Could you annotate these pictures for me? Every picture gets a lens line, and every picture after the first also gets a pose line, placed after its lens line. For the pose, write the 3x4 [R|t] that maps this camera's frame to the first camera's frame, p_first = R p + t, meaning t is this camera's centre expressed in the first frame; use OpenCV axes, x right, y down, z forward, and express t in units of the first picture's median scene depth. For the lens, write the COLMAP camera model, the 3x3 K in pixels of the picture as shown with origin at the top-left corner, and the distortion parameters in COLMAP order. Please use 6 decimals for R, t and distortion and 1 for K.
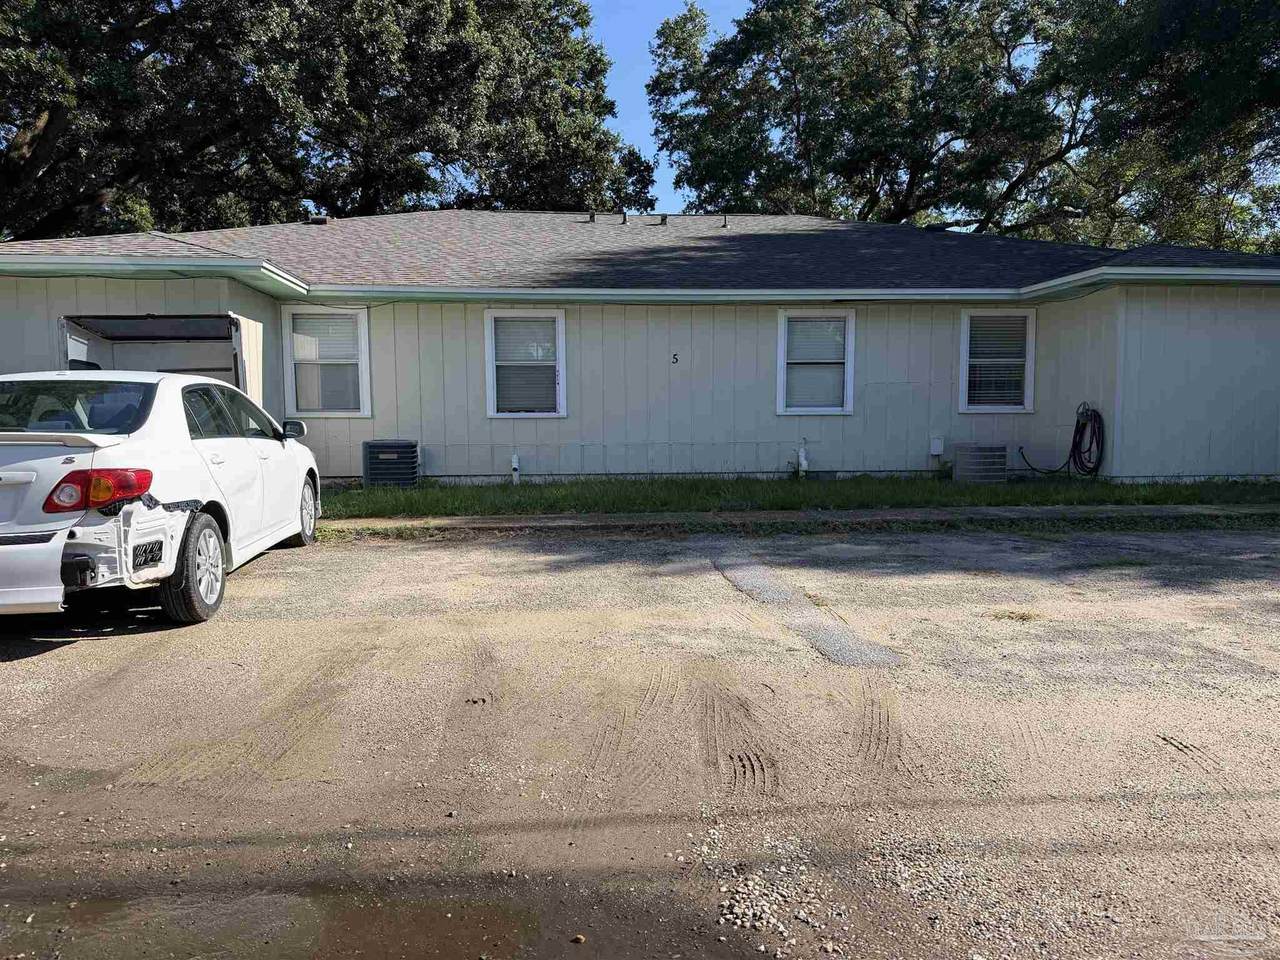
lens RADIAL K [[895.4, 0, 640.2], [0, 895.4, 479.7], [0, 0, 1]] dist [0.044261, -0.001533]
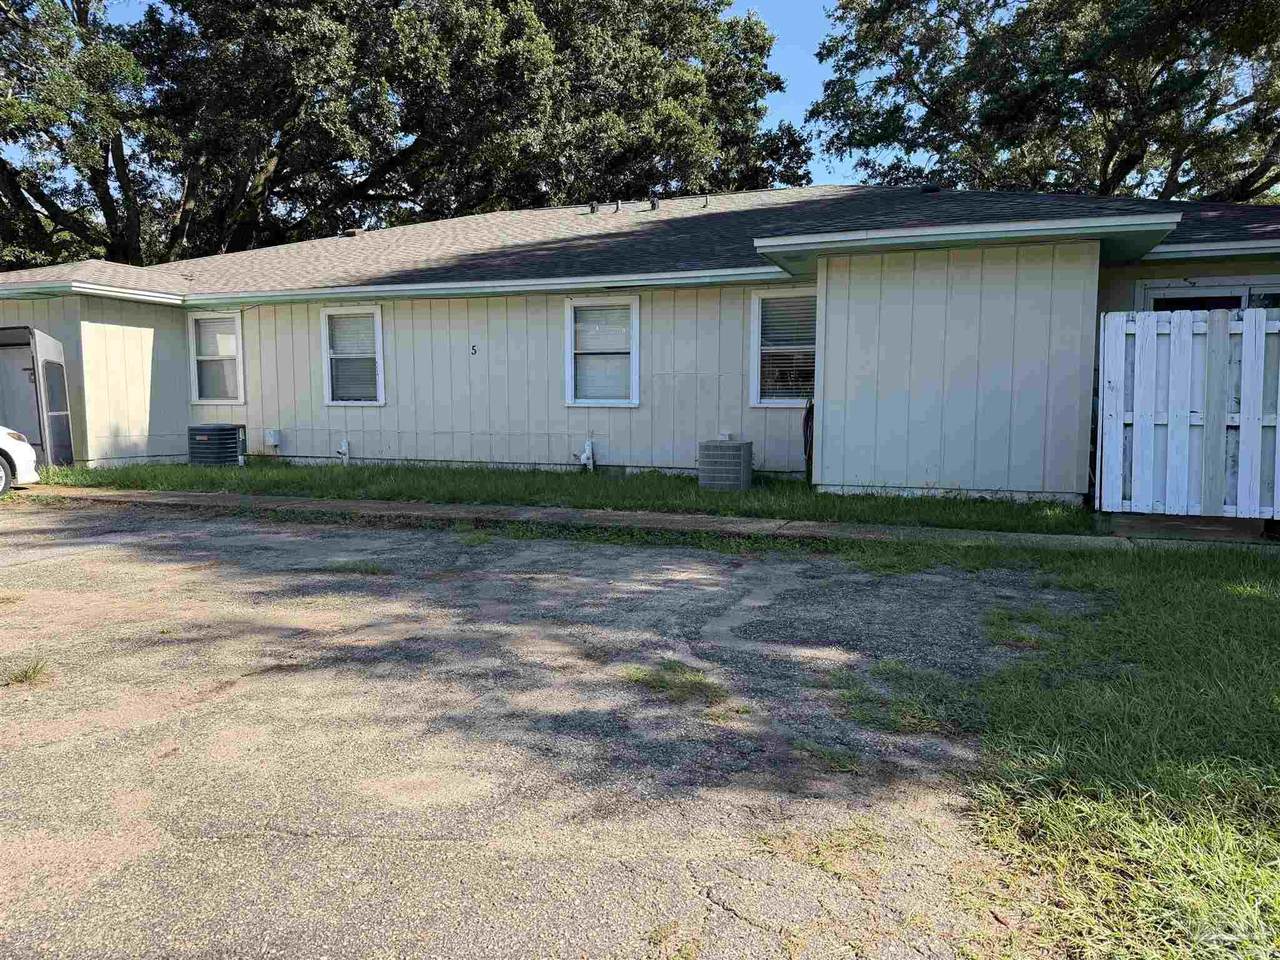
lens RADIAL K [[895.4, 0, 641.4], [0, 895.4, 477.8], [0, 0, 1]] dist [0.044261, -0.001533]
pose [[0.910880, 0.045105, -0.410199, 0.638746], [-0.038061, 0.998954, 0.025328, -0.022347], [0.410912, -0.007458, 0.911644, 0.139848]]
